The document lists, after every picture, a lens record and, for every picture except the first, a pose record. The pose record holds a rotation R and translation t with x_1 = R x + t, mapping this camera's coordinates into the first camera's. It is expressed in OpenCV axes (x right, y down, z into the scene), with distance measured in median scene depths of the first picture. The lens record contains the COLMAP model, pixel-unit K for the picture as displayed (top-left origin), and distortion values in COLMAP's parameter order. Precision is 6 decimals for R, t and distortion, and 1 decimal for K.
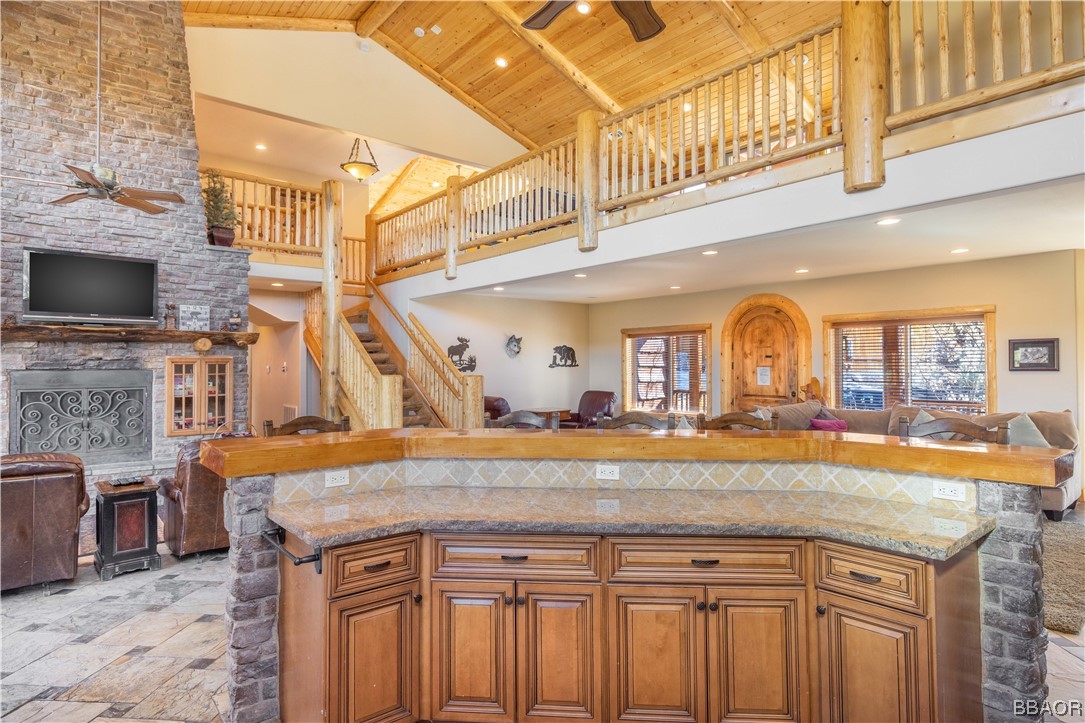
lens RADIAL K [[591.7, 0, 538.4], [0, 591.7, 358.0], [0, 0, 1]] dist [-0.007194, 0.007860]
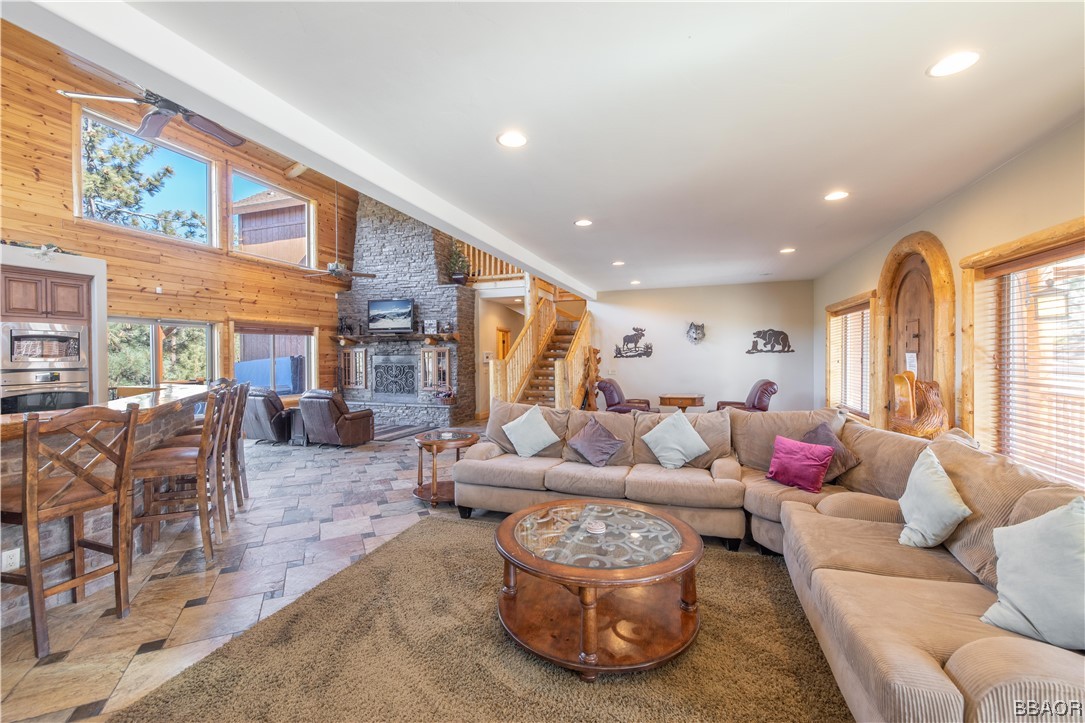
lens RADIAL K [[452.1, 0, 539.2], [0, 452.1, 359.9], [0, 0, 1]] dist [-0.000450, -0.000068]
pose [[0.512303, 0.012047, -0.858720, 0.585332], [0.016134, 0.999590, 0.023649, 0.004770], [0.858653, -0.025970, 0.511899, 0.420272]]
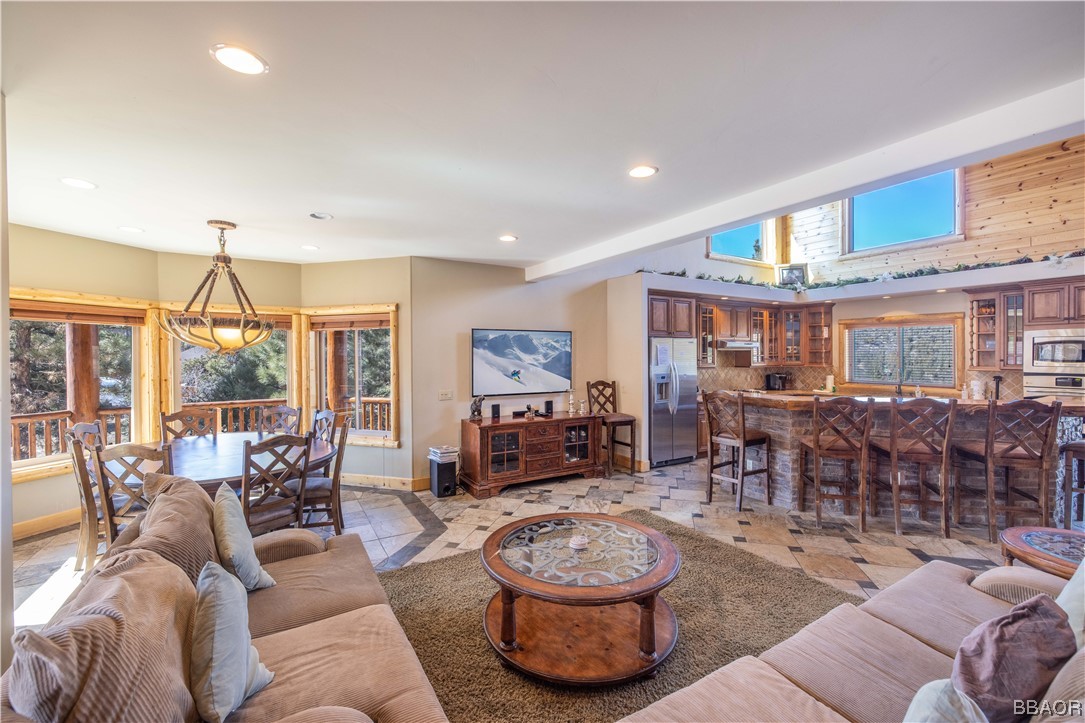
lens RADIAL K [[452.1, 0, 537.5], [0, 452.1, 357.6], [0, 0, 1]] dist [-0.000450, -0.000068]
pose [[-0.985422, 0.007565, 0.169960, 0.348207], [0.006116, 0.999940, -0.009046, -0.000184], [-0.170019, -0.007875, -0.985409, 0.867374]]
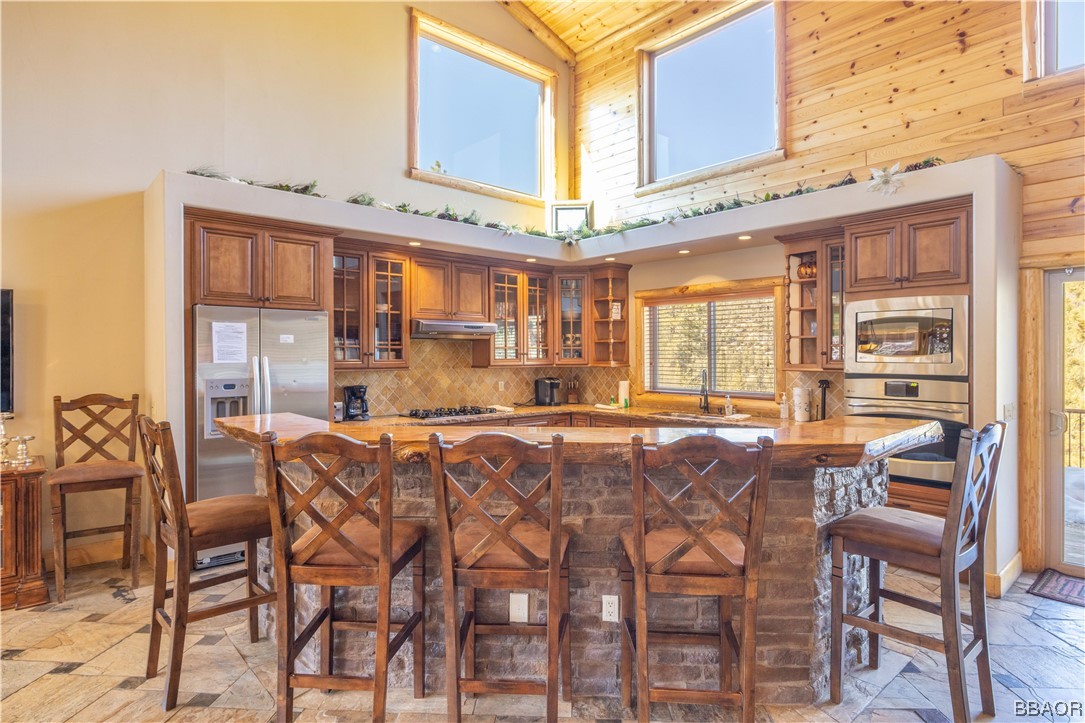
lens RADIAL K [[591.7, 0, 535.9], [0, 591.7, 355.8], [0, 0, 1]] dist [-0.007194, 0.007860]
pose [[-0.999853, 0.006685, -0.015775, 0.052724], [0.006935, 0.999850, -0.015855, 0.010358], [0.015667, -0.015962, -0.999750, 0.613528]]
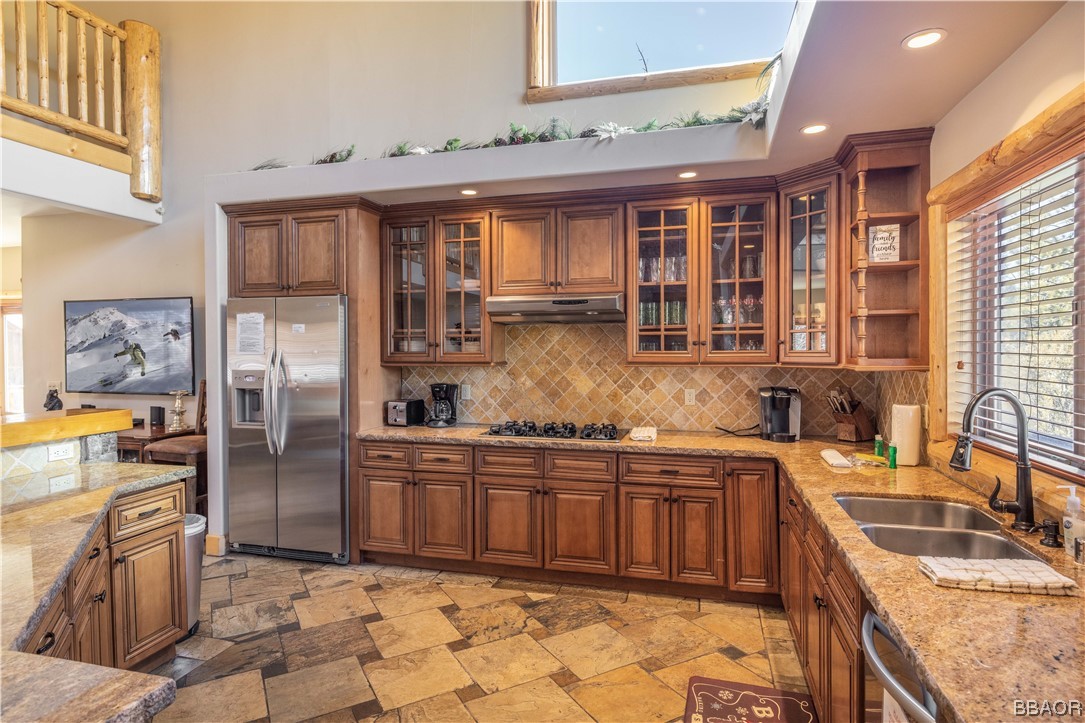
lens RADIAL K [[591.7, 0, 536.0], [0, 591.7, 364.5], [0, 0, 1]] dist [-0.007194, 0.007860]
pose [[-0.556111, -0.015722, 0.830960, -0.213549], [-0.008985, 0.999876, 0.012904, 0.007089], [-0.831060, -0.000290, -0.556183, 0.231945]]
